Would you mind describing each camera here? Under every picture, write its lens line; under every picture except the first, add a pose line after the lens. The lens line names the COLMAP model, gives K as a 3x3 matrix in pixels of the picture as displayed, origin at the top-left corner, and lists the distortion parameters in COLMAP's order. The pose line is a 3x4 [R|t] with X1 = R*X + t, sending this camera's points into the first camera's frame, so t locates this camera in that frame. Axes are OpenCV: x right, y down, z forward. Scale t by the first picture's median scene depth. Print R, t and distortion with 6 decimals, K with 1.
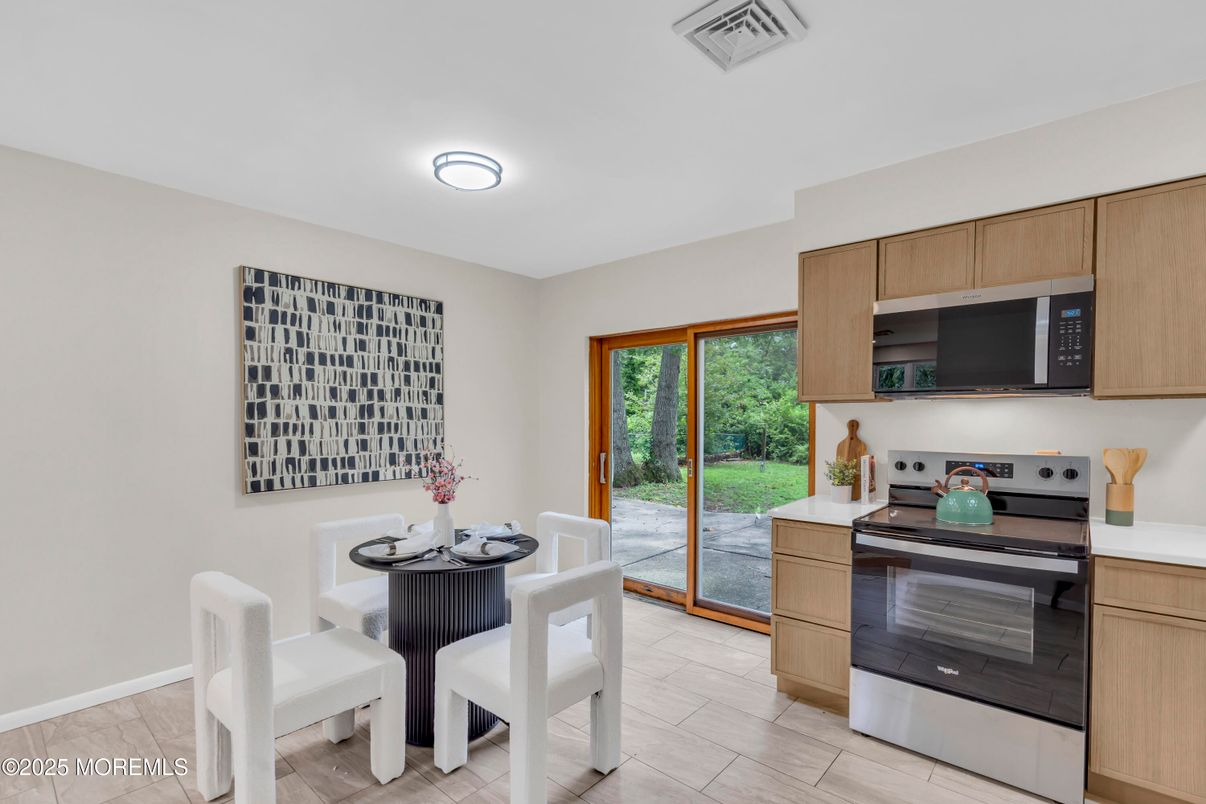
lens RADIAL K [[564.6, 0, 604.6], [0, 564.6, 429.4], [0, 0, 1]] dist [0.000459, 0.000166]
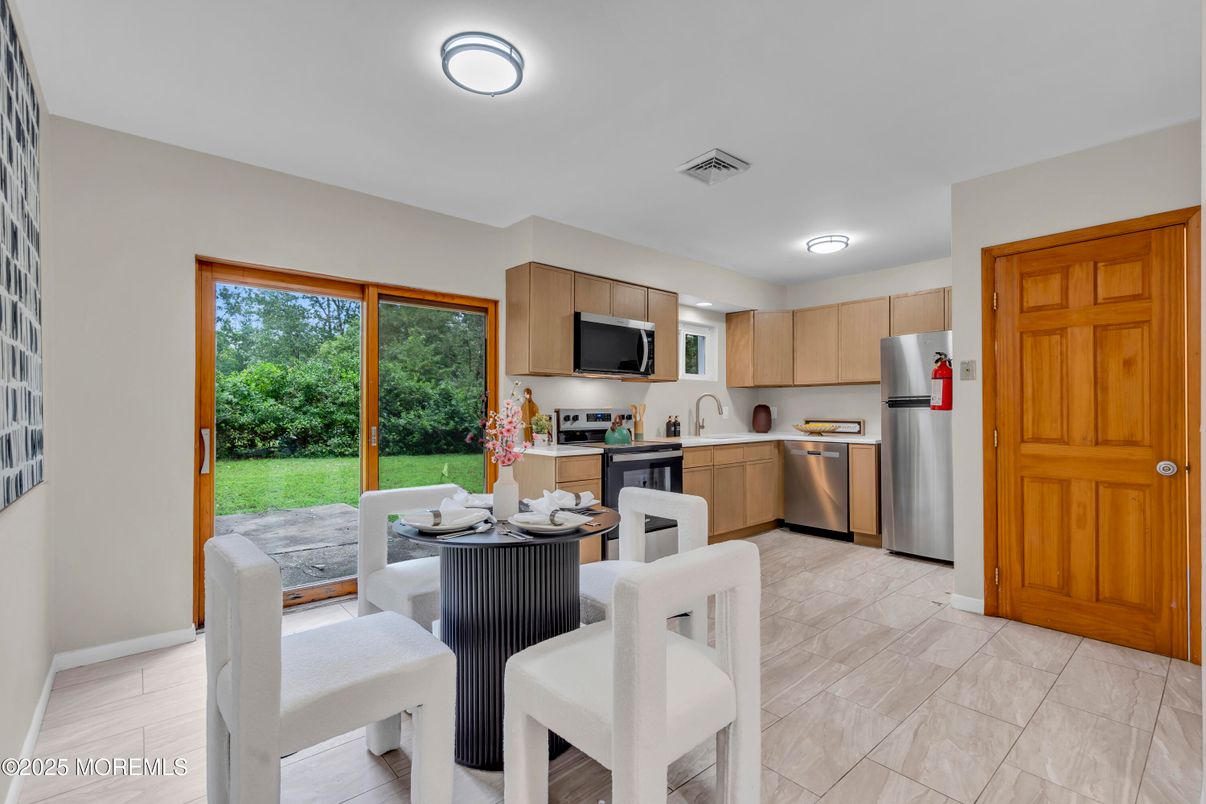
lens RADIAL K [[549.0, 0, 607.0], [0, 549.0, 409.0], [0, 0, 1]] dist [-0.000030, 0.000030]
pose [[0.136880, 0.005897, 0.990570, -0.848702], [0.021838, 0.999721, -0.008969, 0.048752], [-0.990347, 0.022860, 0.136713, 0.606010]]
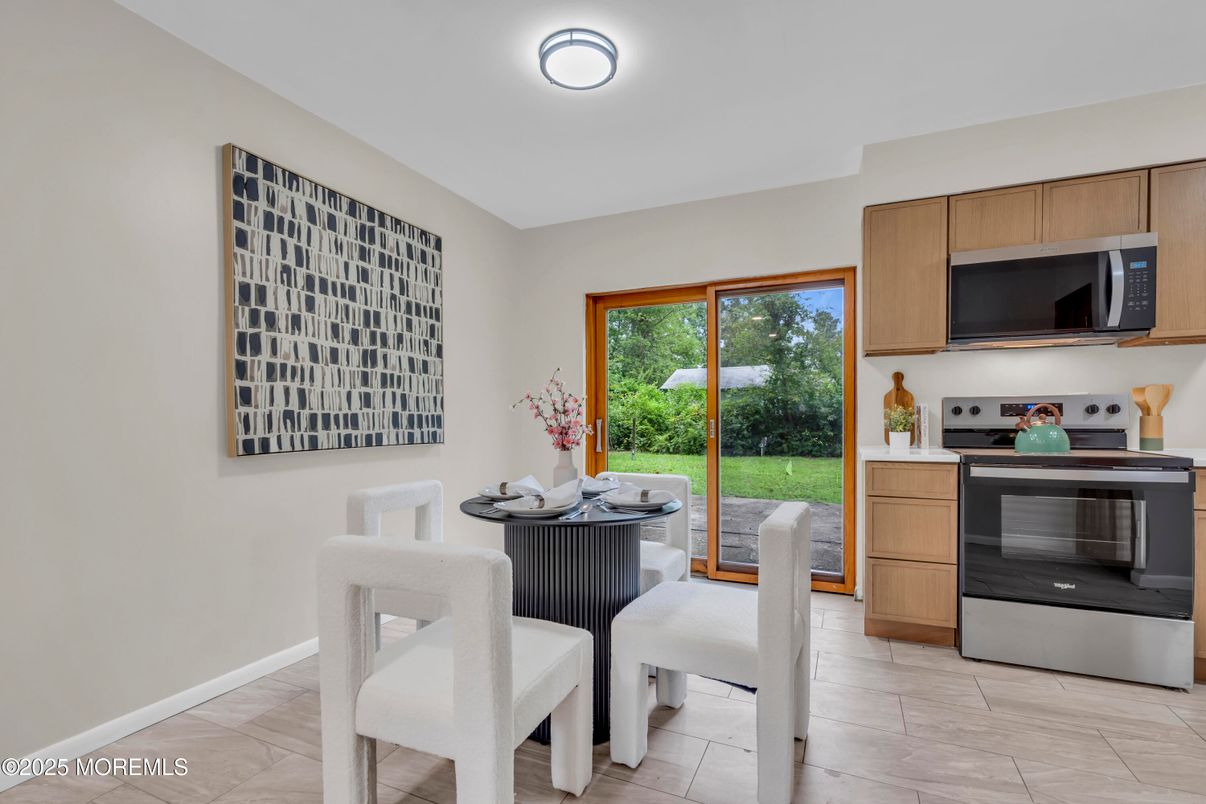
lens RADIAL K [[560.3, 0, 604.0], [0, 560.3, 422.8], [0, 0, 1]] dist [0.002260, 0.000732]
pose [[0.954382, -0.007021, 0.298505, -0.386644], [0.010495, 0.999895, -0.010036, 0.080455], [-0.298403, 0.012711, 0.954355, 0.160853]]
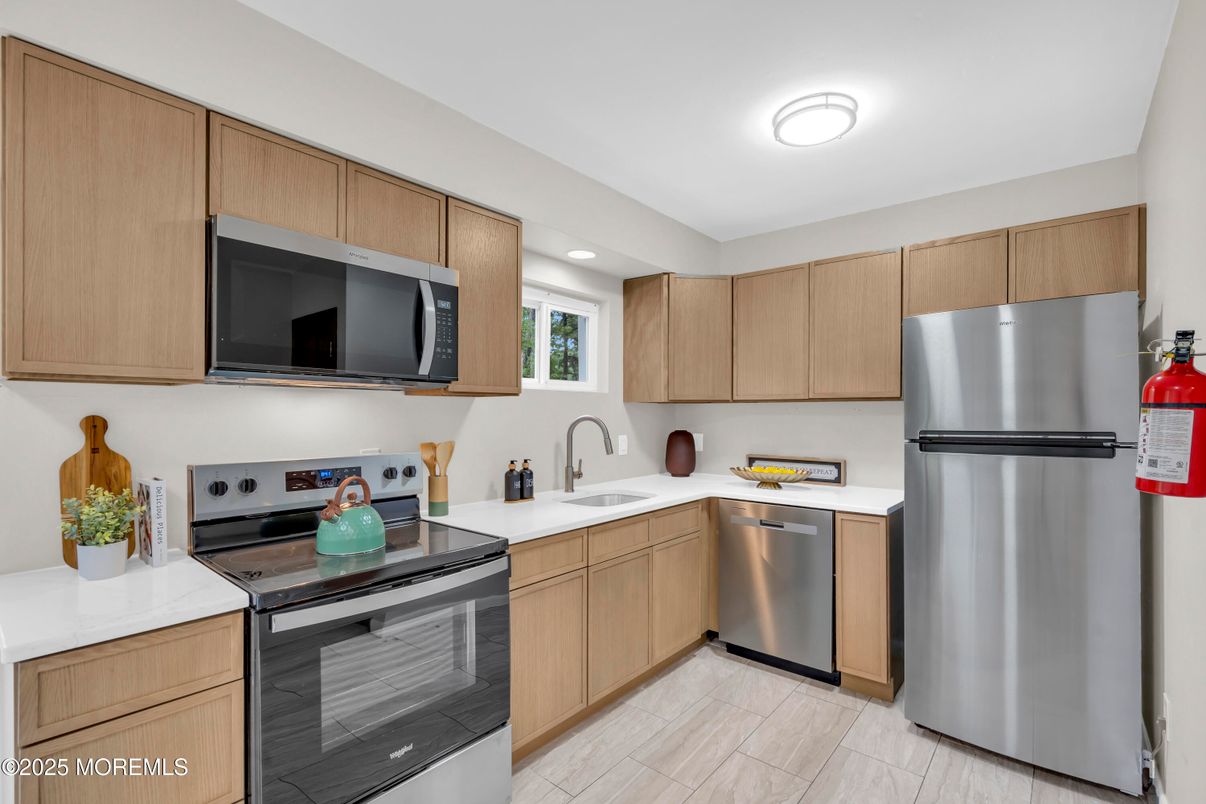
lens RADIAL K [[547.7, 0, 606.2], [0, 547.7, 417.0], [0, 0, 1]] dist [-0.002930, -0.000320]
pose [[-0.010575, -0.003585, 0.999938, -0.079231], [0.020334, 0.999786, 0.003799, -0.007686], [-0.999737, 0.020373, -0.010500, 0.507098]]
